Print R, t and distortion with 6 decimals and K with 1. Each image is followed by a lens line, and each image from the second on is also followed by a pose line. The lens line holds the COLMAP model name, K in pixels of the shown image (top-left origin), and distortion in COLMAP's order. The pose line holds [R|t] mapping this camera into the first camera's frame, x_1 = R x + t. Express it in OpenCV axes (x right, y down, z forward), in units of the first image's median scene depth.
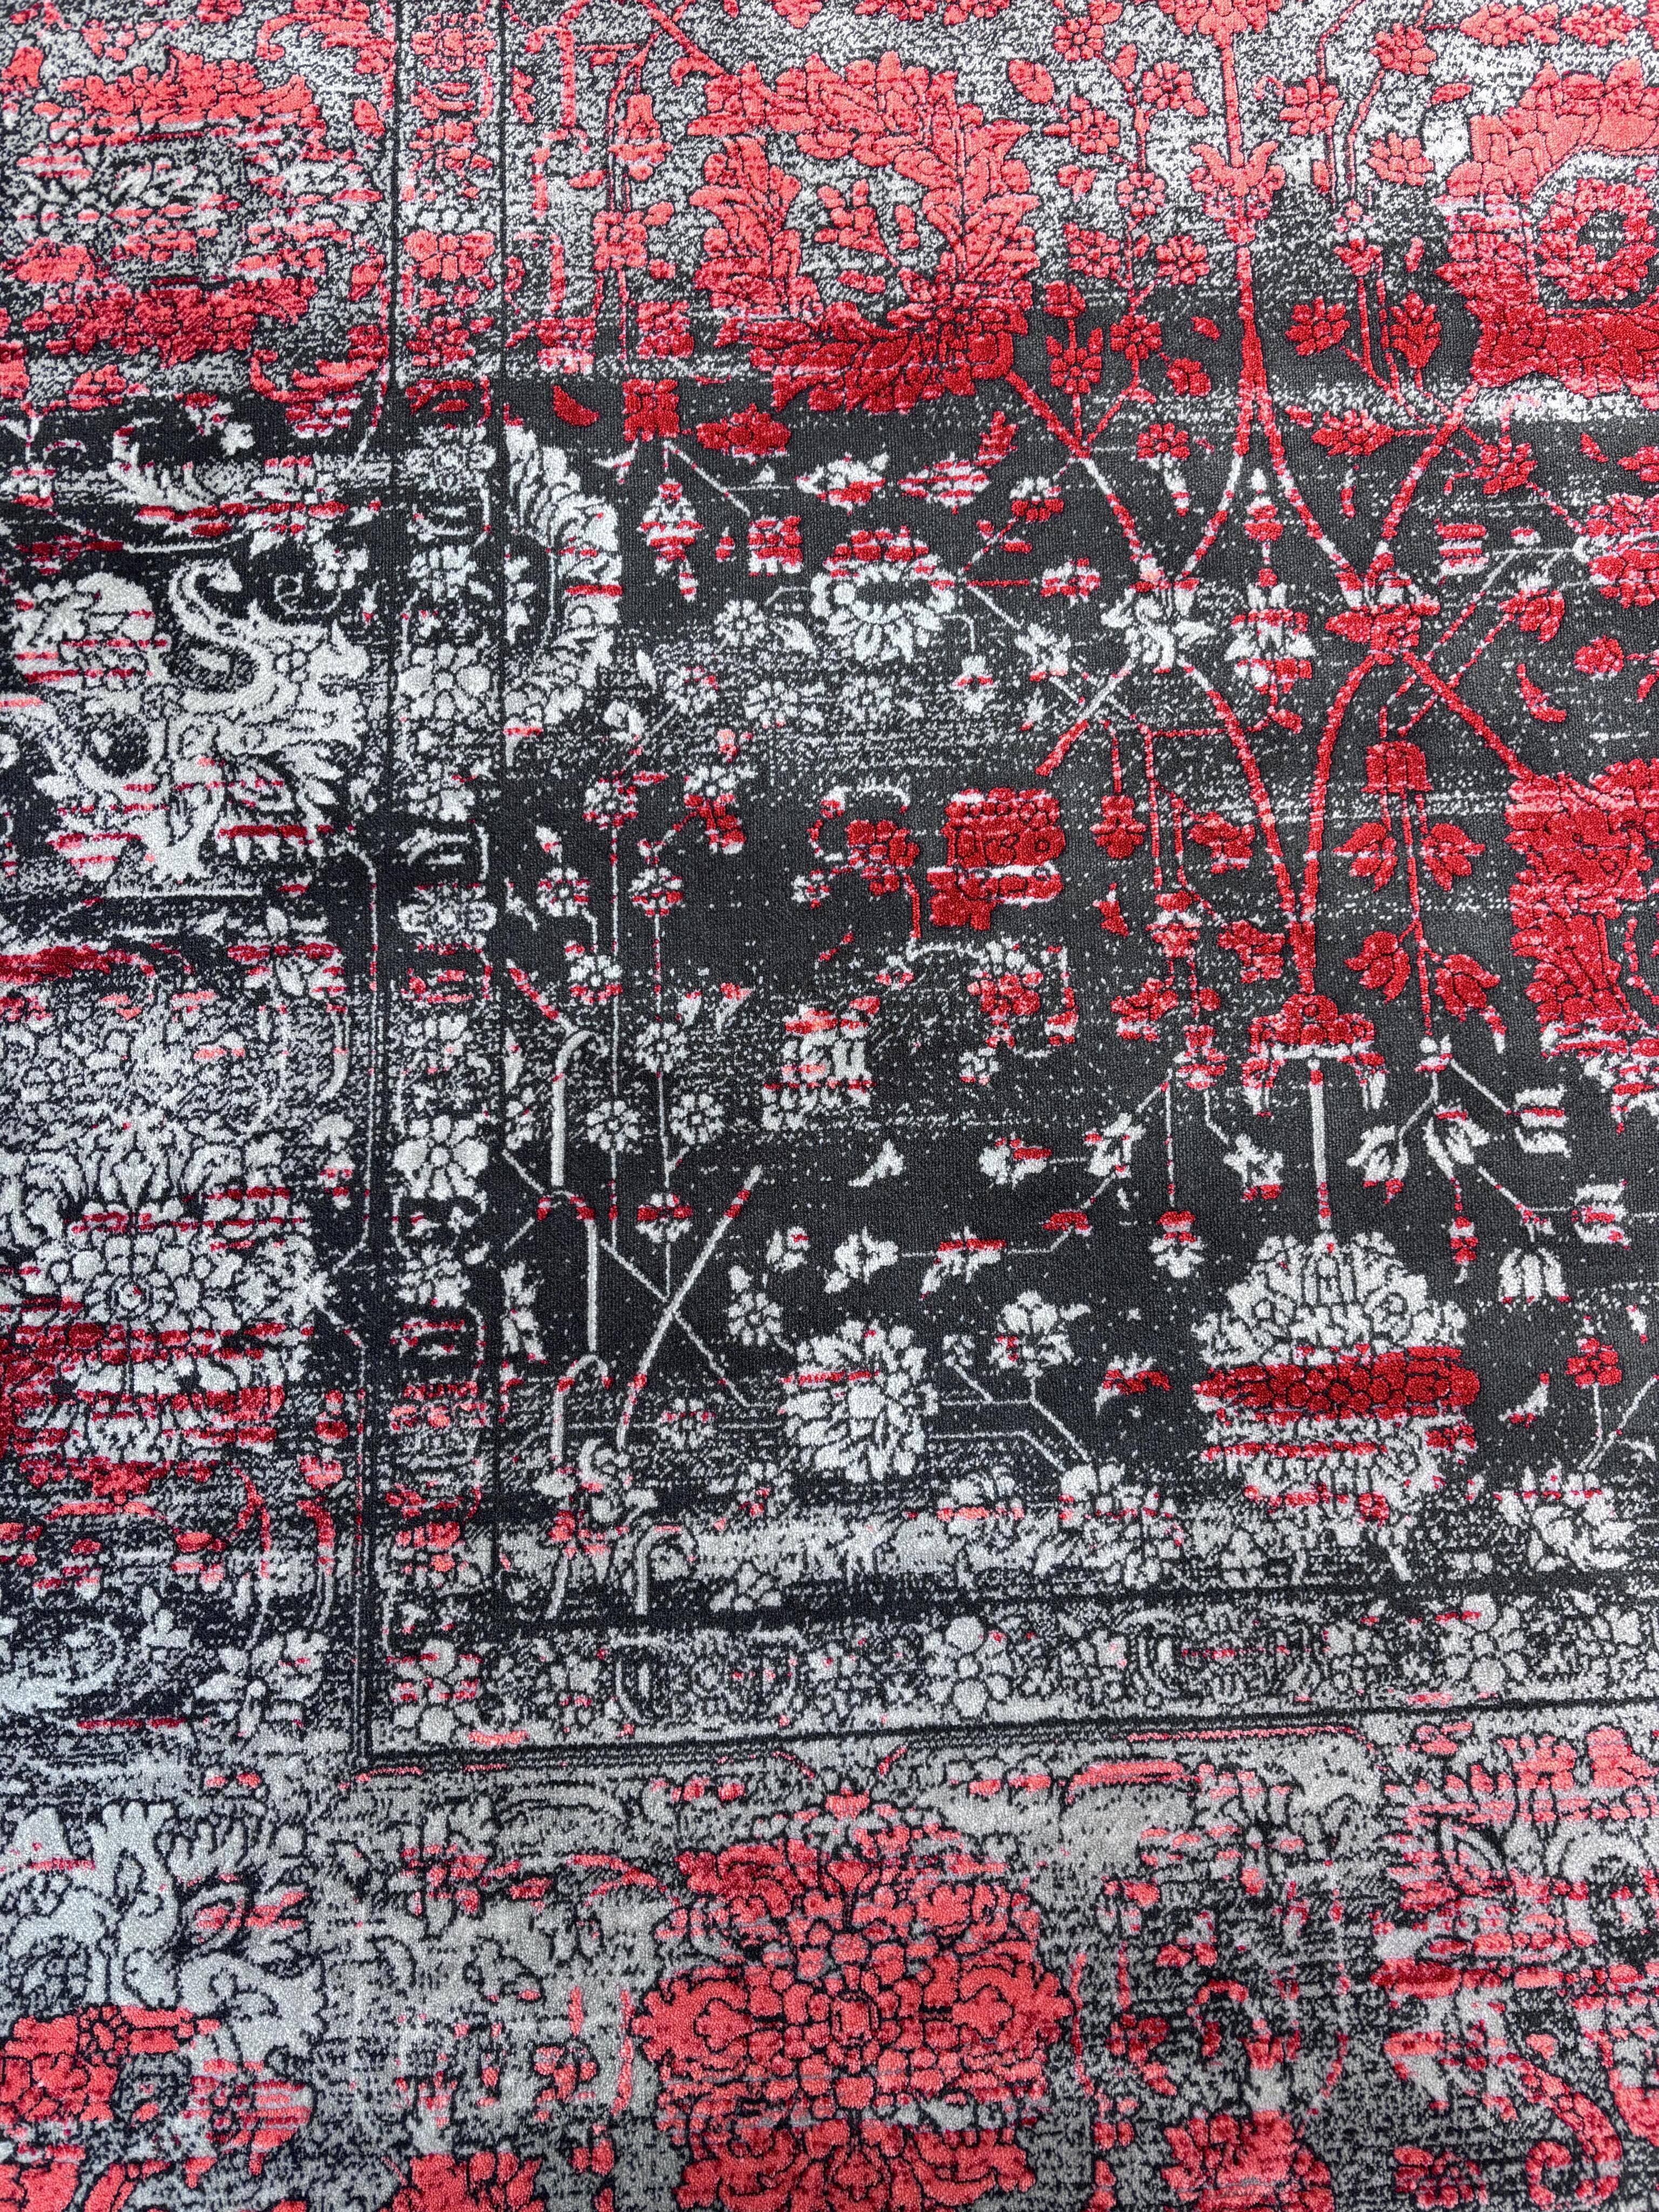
lens RADIAL K [[1709.5, 0, 800.2], [0, 1709.5, 1099.4], [0, 0, 1]] dist [0.007831, -0.015966]
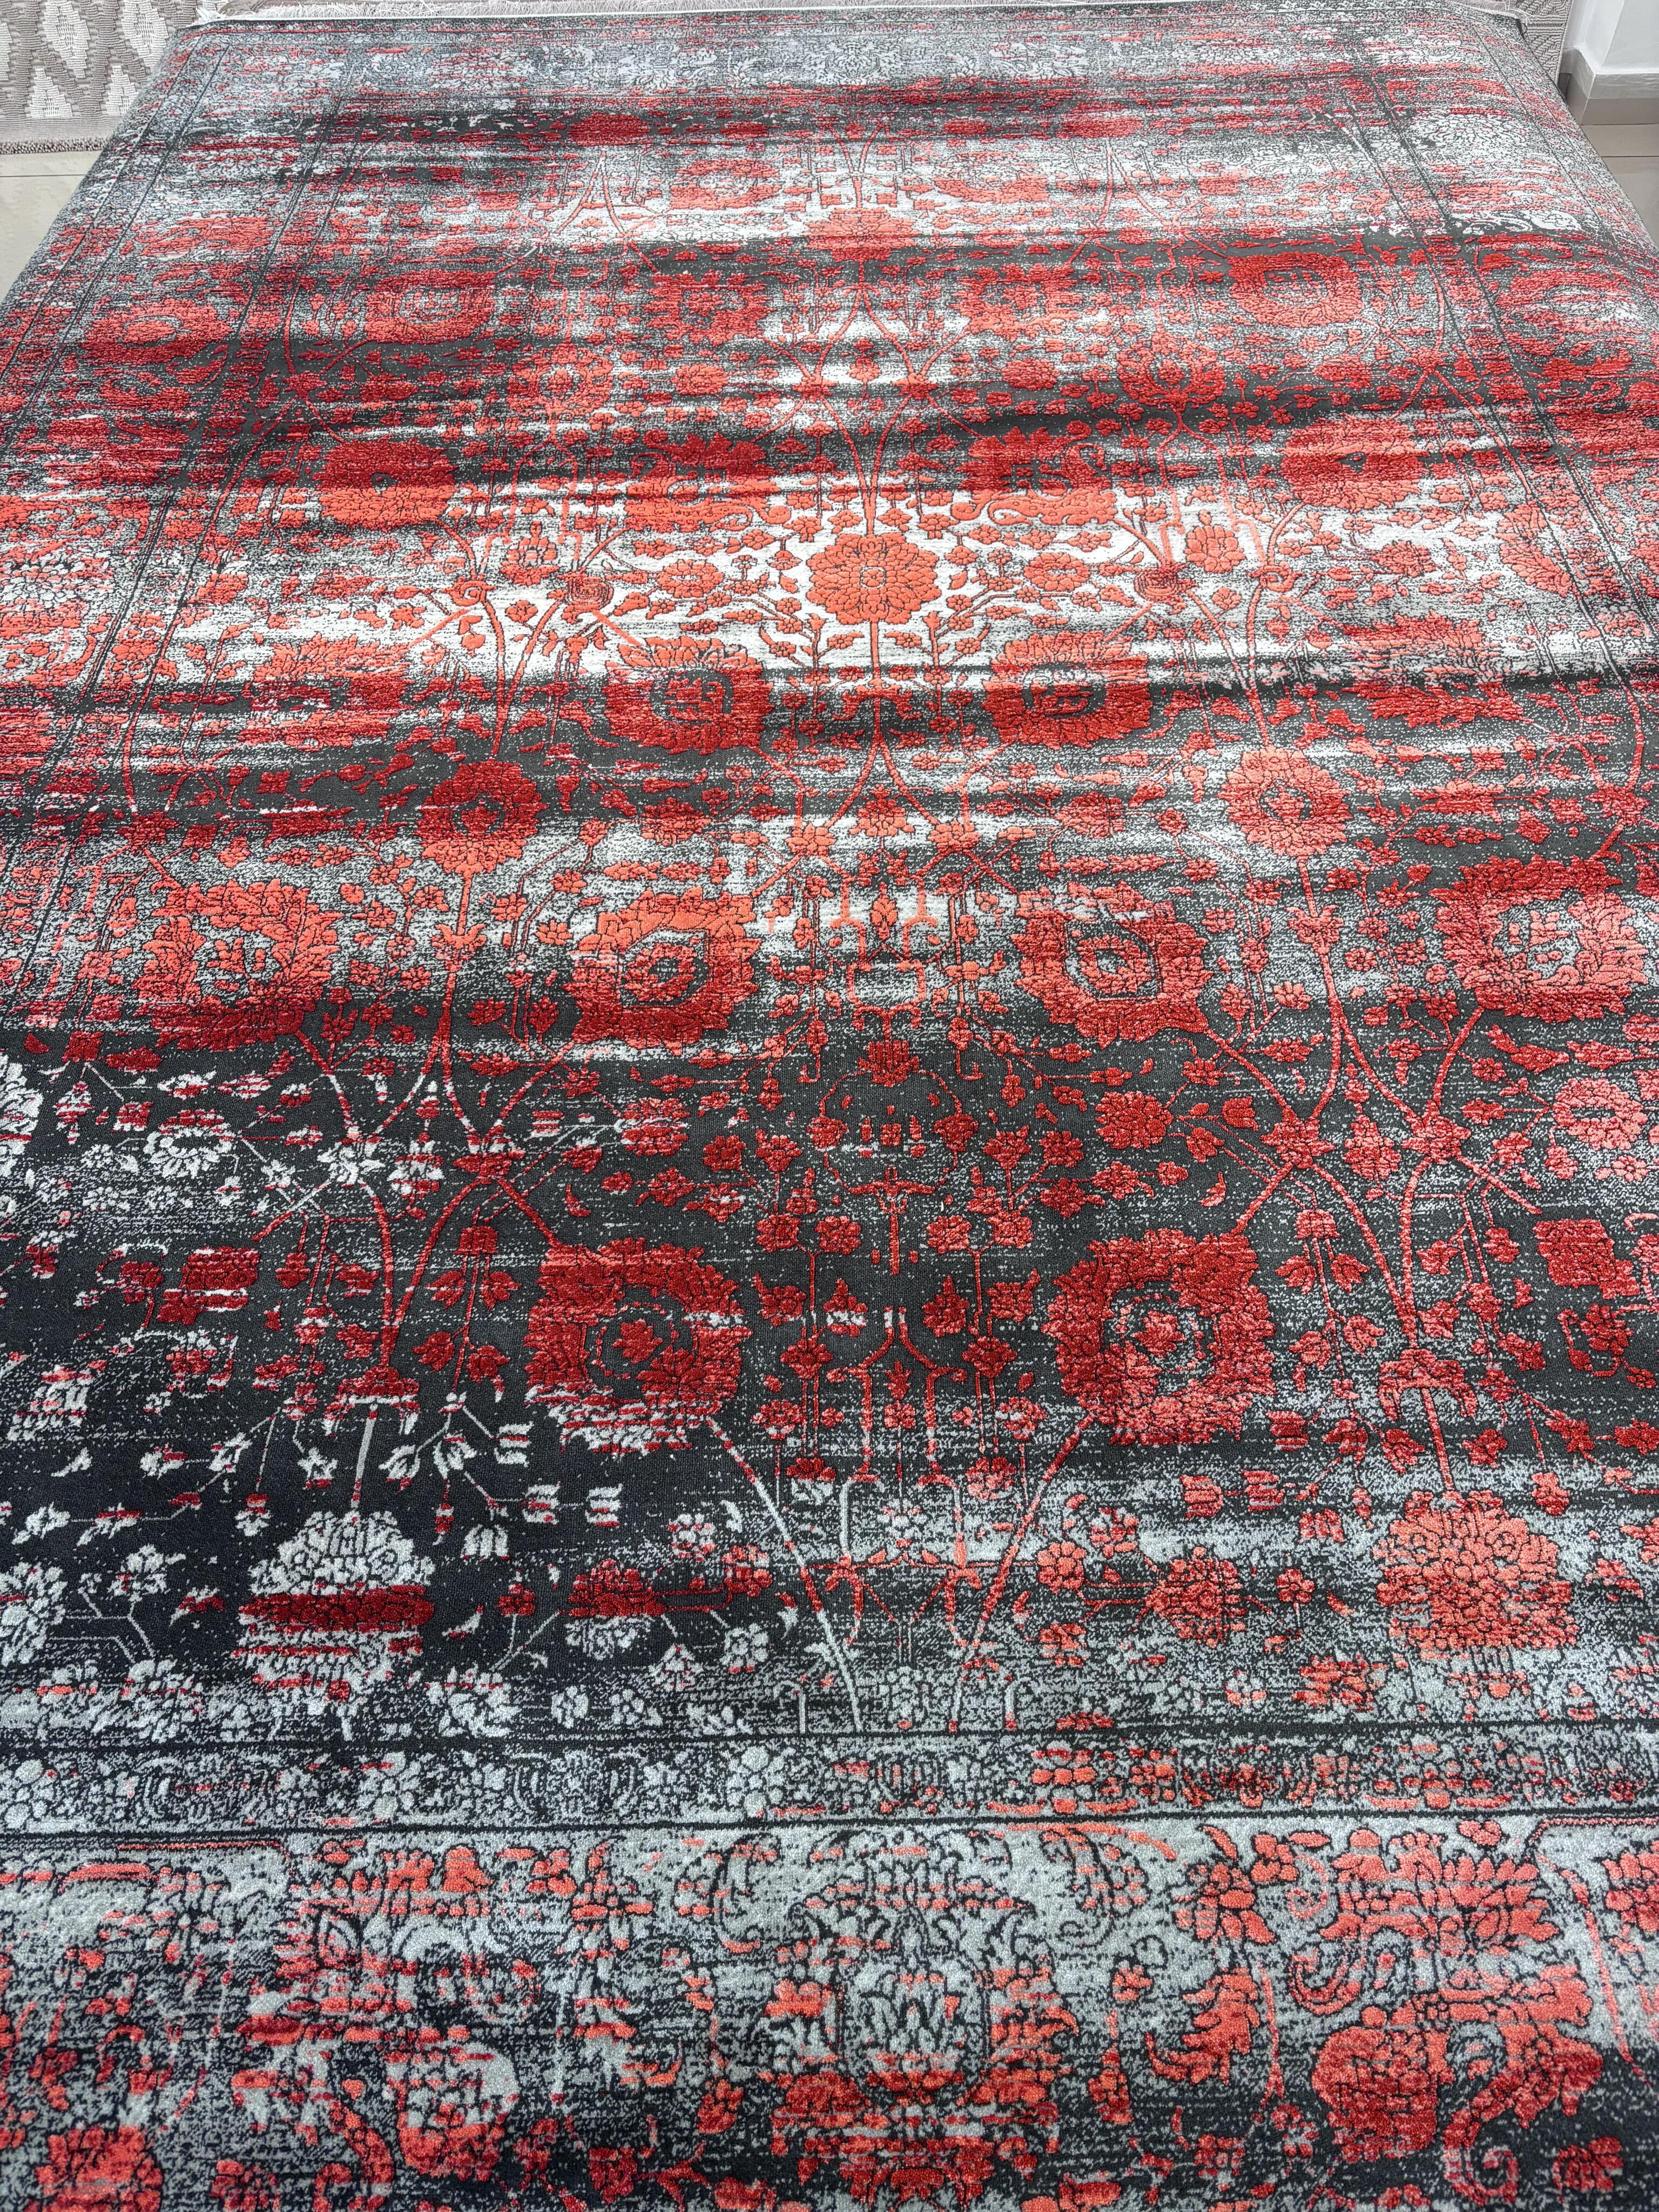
lens RADIAL K [[1709.5, 0, 800.2], [0, 1709.5, 1099.4], [0, 0, 1]] dist [0.007831, -0.015966]
pose [[0.999160, 0.016997, -0.037278, 0.749921], [-0.033181, 0.869441, -0.492920, 0.491156], [0.024032, 0.493743, 0.869275, -0.456922]]
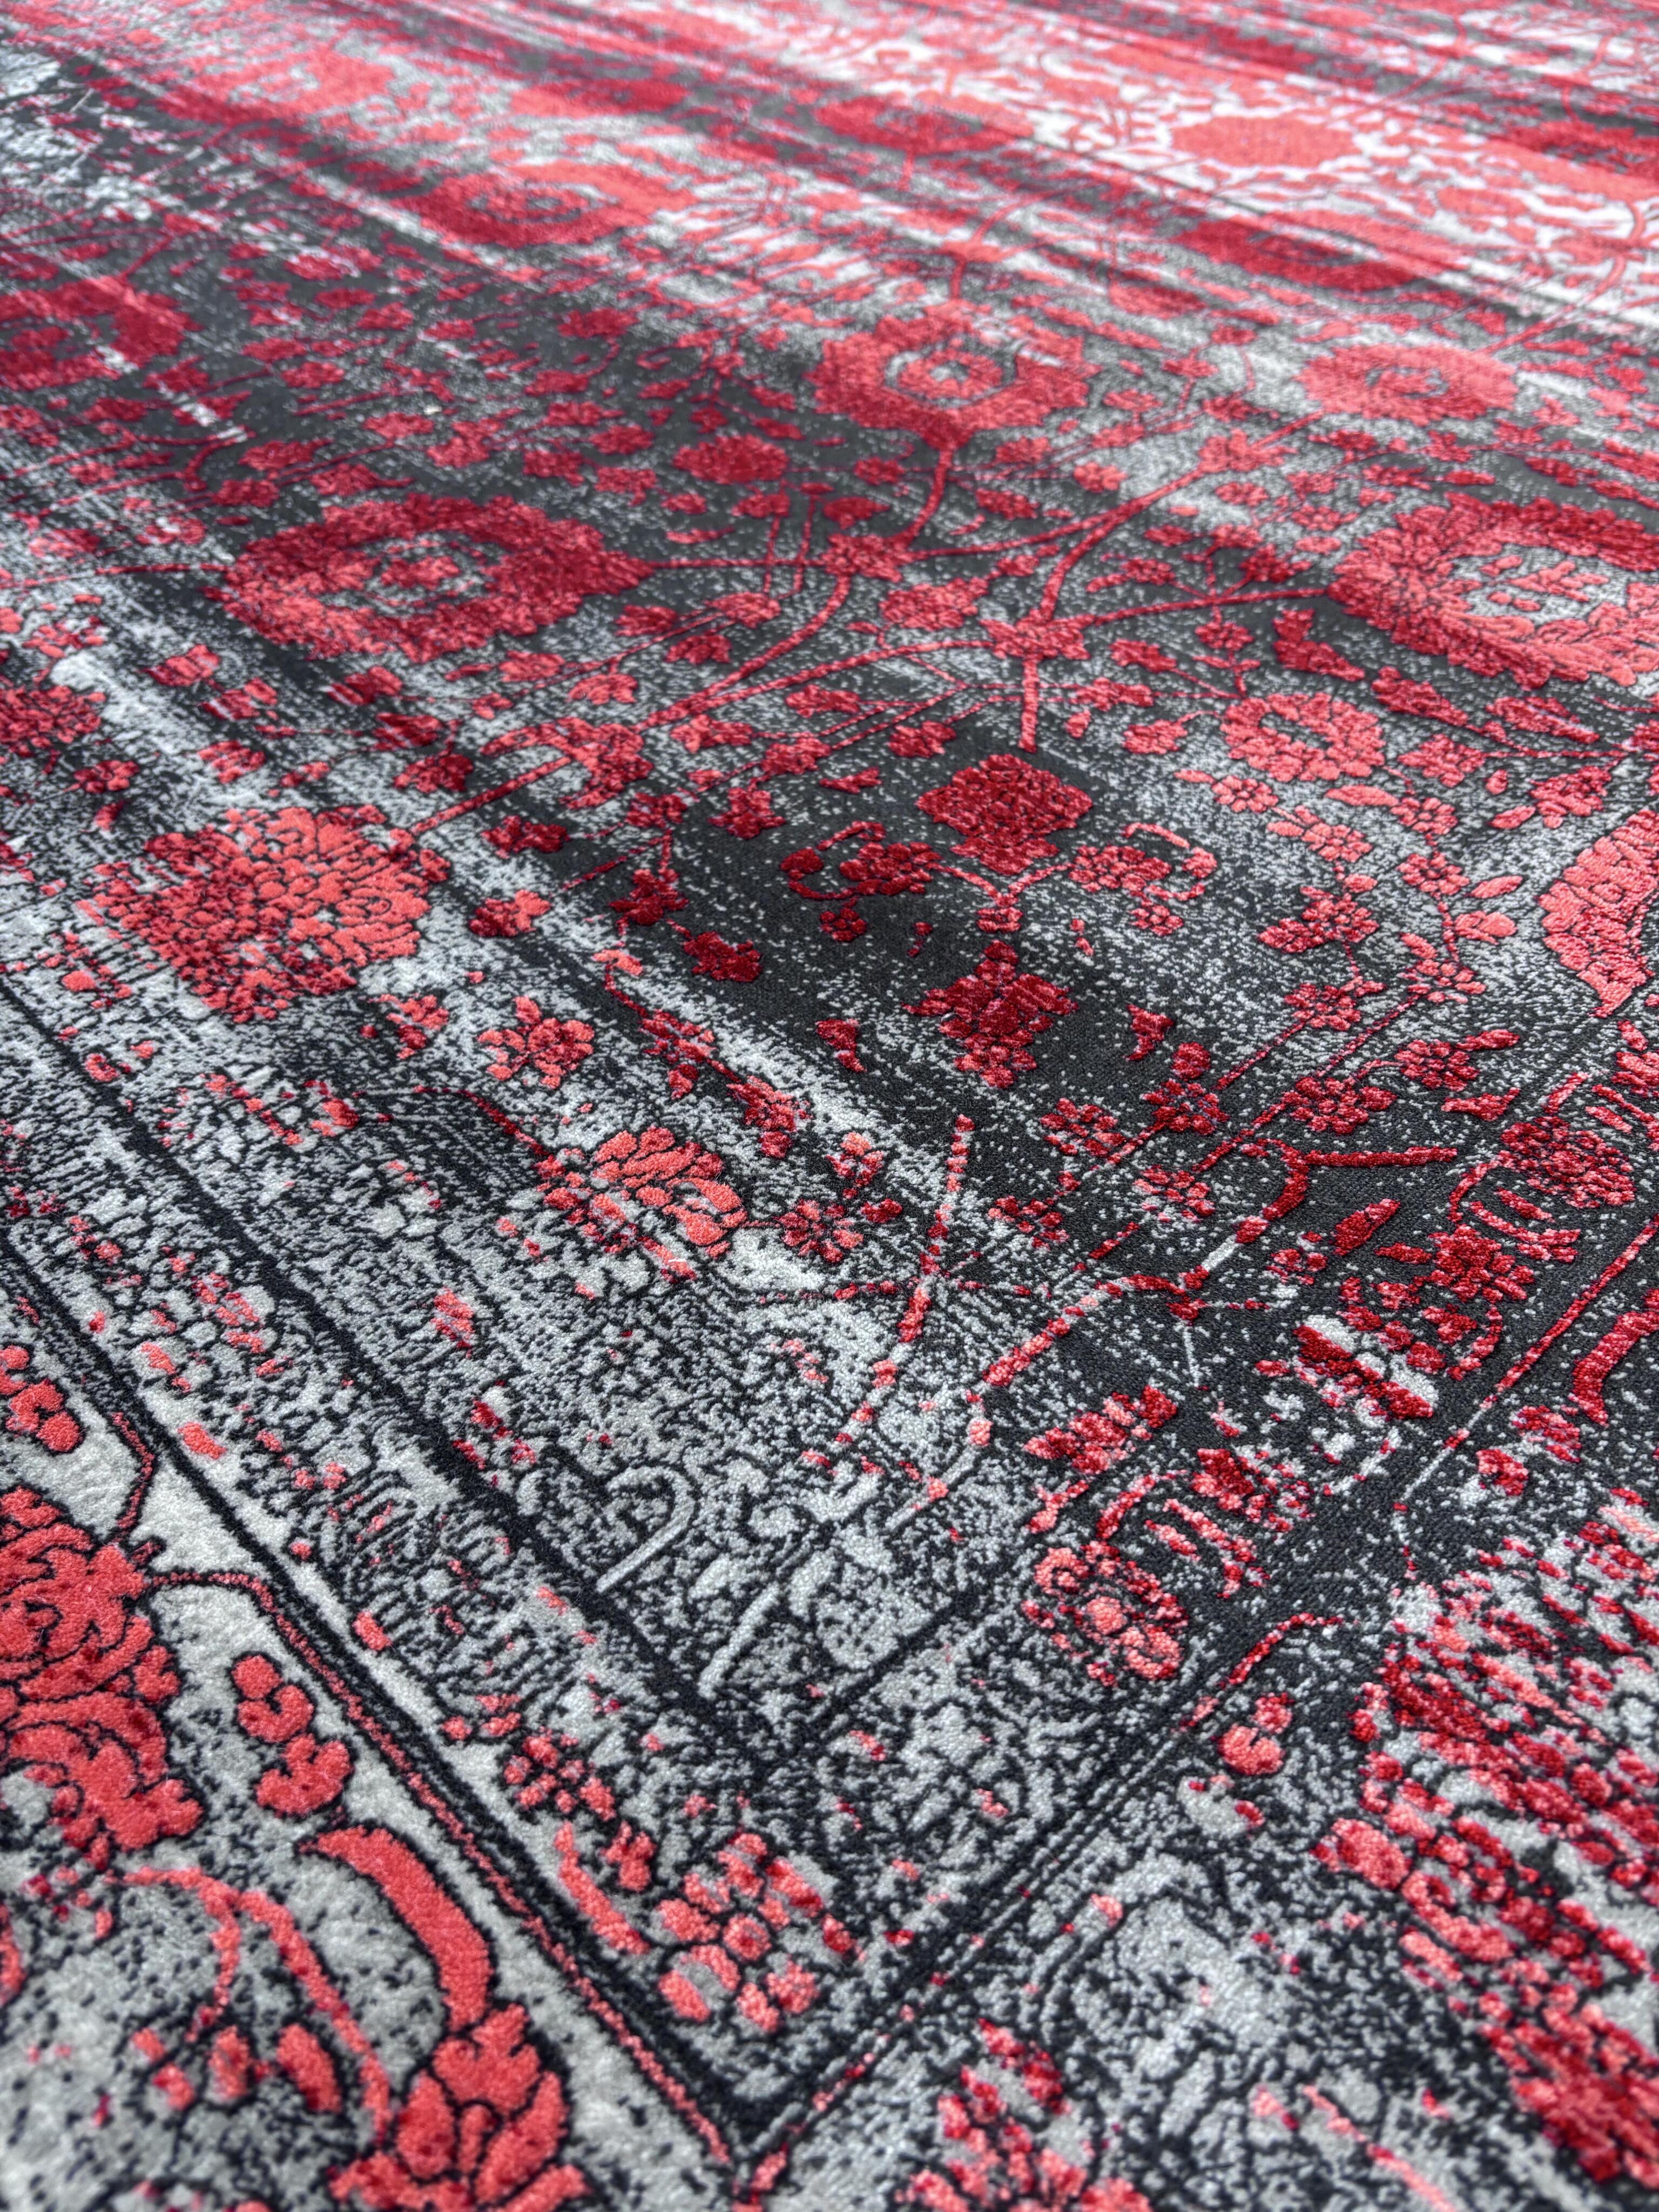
lens RADIAL K [[1709.5, 0, 800.2], [0, 1709.5, 1099.4], [0, 0, 1]] dist [0.007831, -0.015966]
pose [[0.657464, 0.525983, -0.539521, 1.937940], [-0.744932, 0.561331, -0.360533, 0.269775], [0.113215, 0.638944, 0.760877, 0.485920]]
